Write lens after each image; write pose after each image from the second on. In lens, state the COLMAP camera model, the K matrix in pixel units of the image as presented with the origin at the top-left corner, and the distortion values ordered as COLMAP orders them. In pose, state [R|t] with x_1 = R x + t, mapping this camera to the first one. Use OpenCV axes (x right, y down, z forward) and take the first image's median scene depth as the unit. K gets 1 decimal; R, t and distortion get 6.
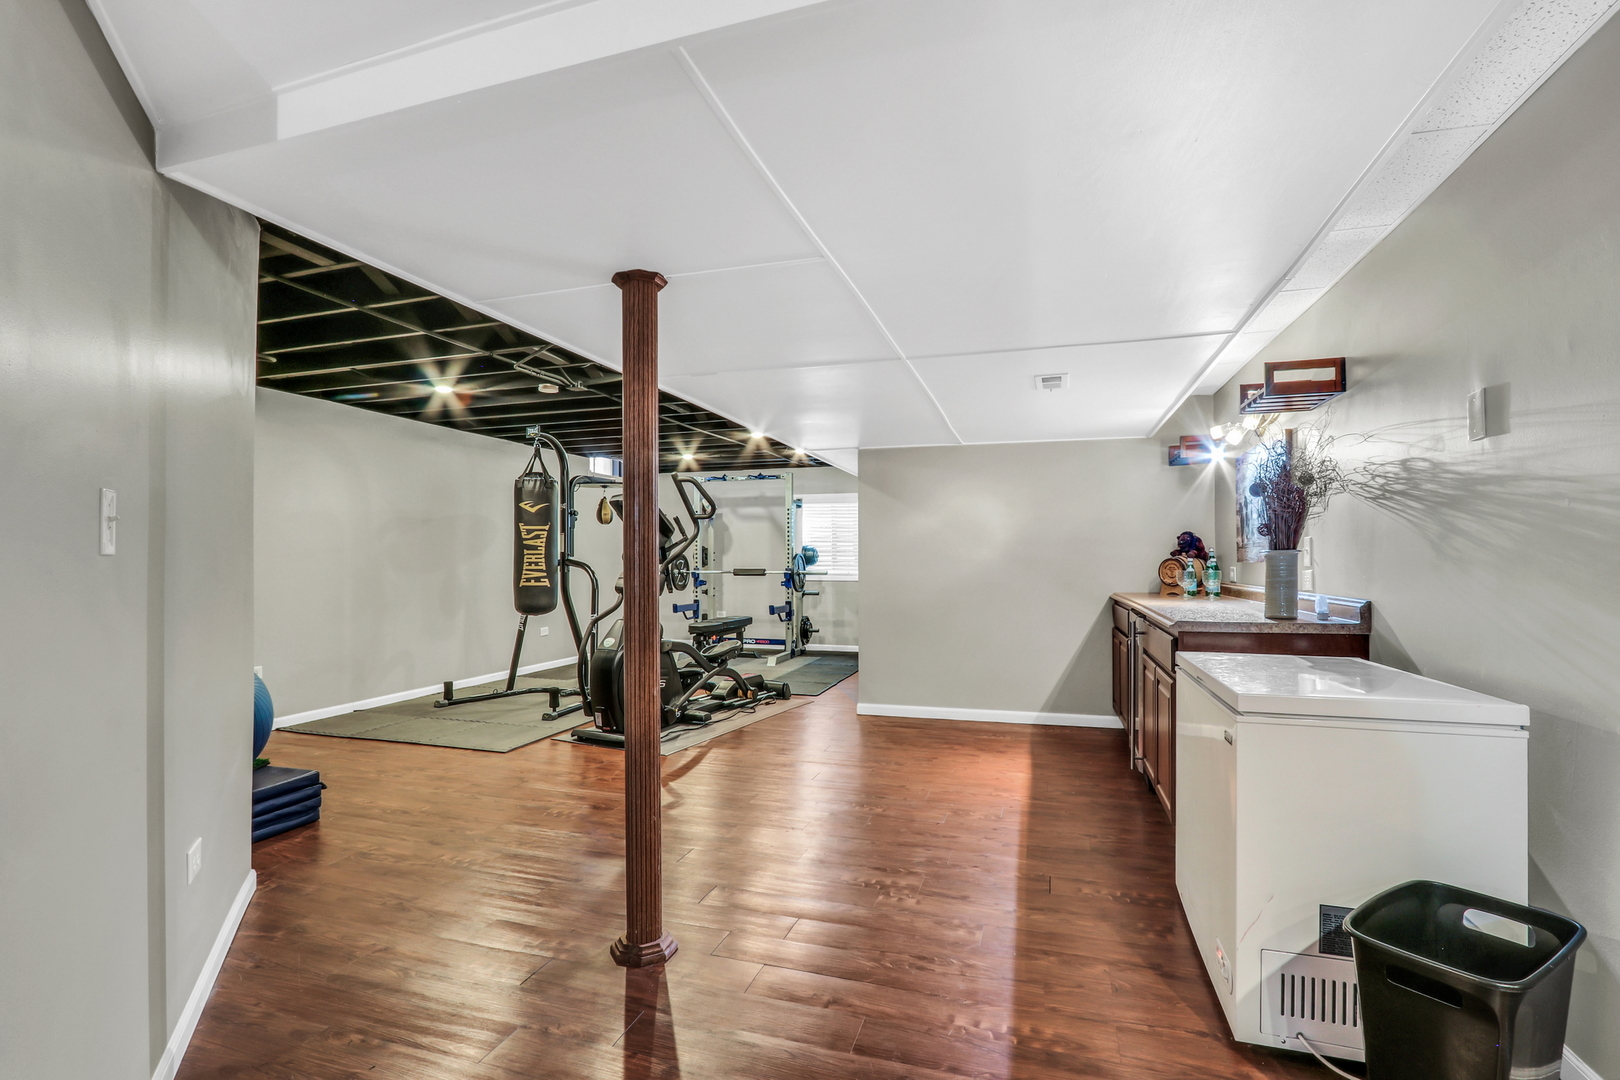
lens RADIAL K [[793.7, 0, 799.5], [0, 793.7, 563.7], [0, 0, 1]] dist [-0.010334, 0.001040]
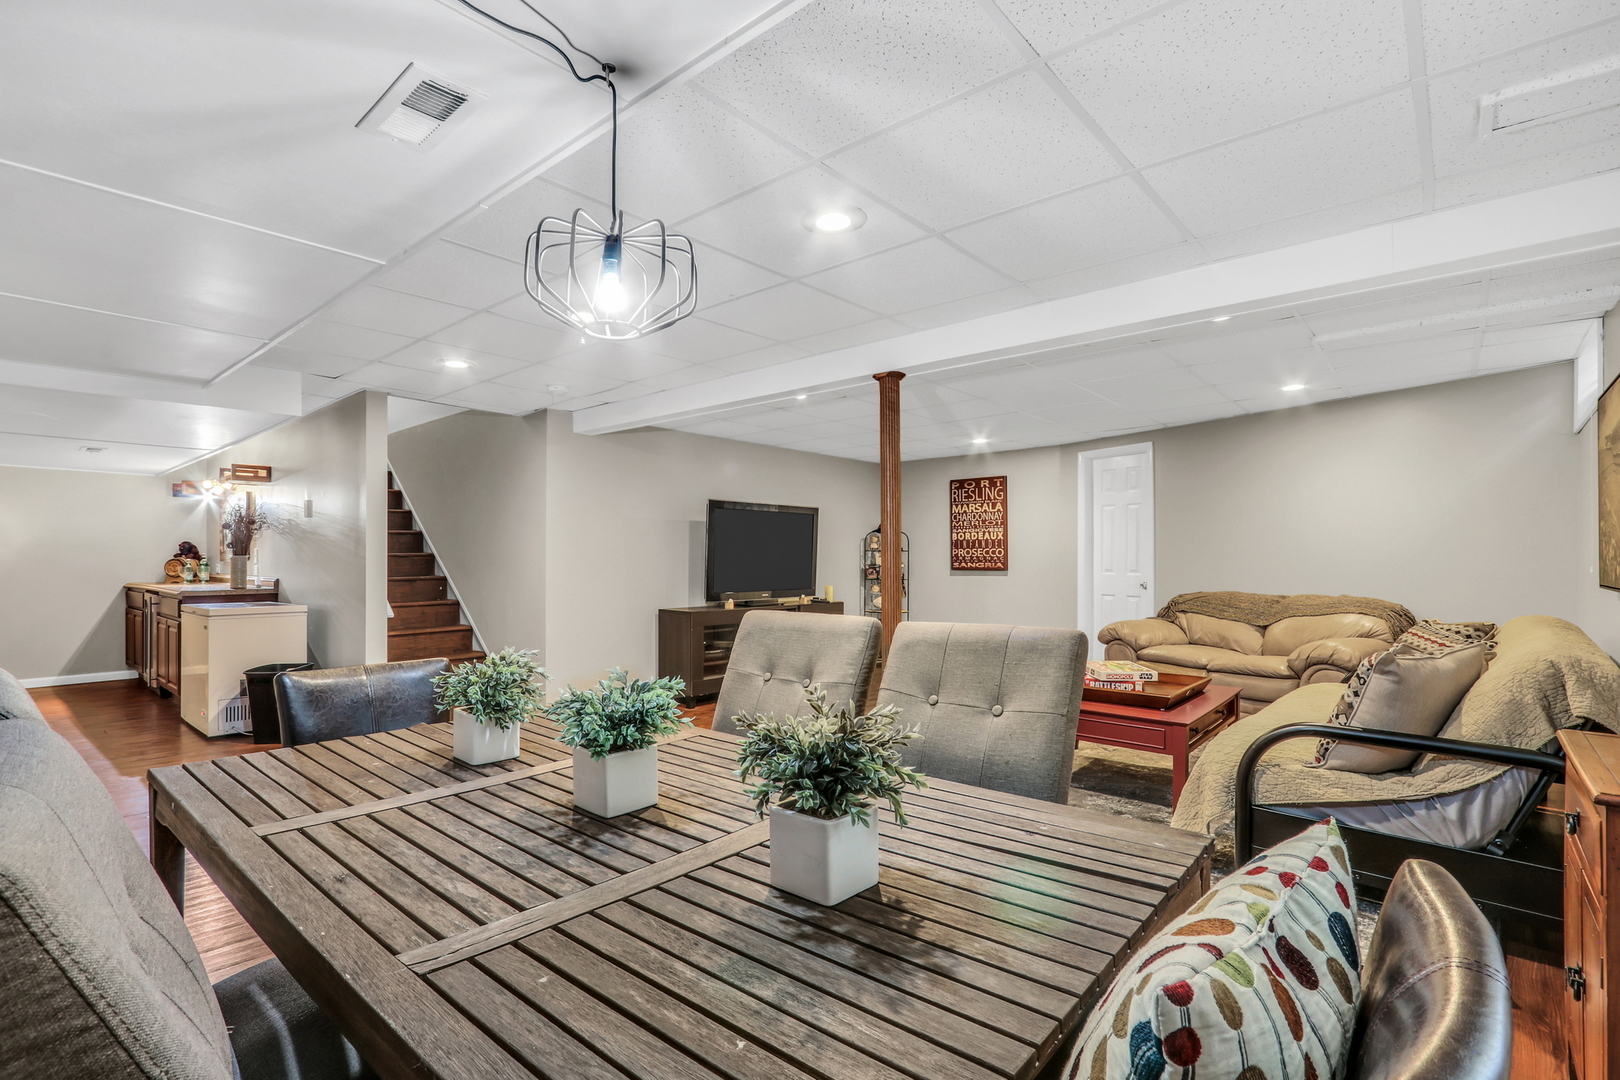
lens RADIAL K [[793.7, 0, 799.5], [0, 793.7, 563.7], [0, 0, 1]] dist [-0.010334, 0.001040]
pose [[0.436641, 0.005896, 0.899617, -0.488468], [-0.003565, 0.999982, -0.004823, 0.007276], [-0.899629, -0.001101, 0.436654, -0.980335]]
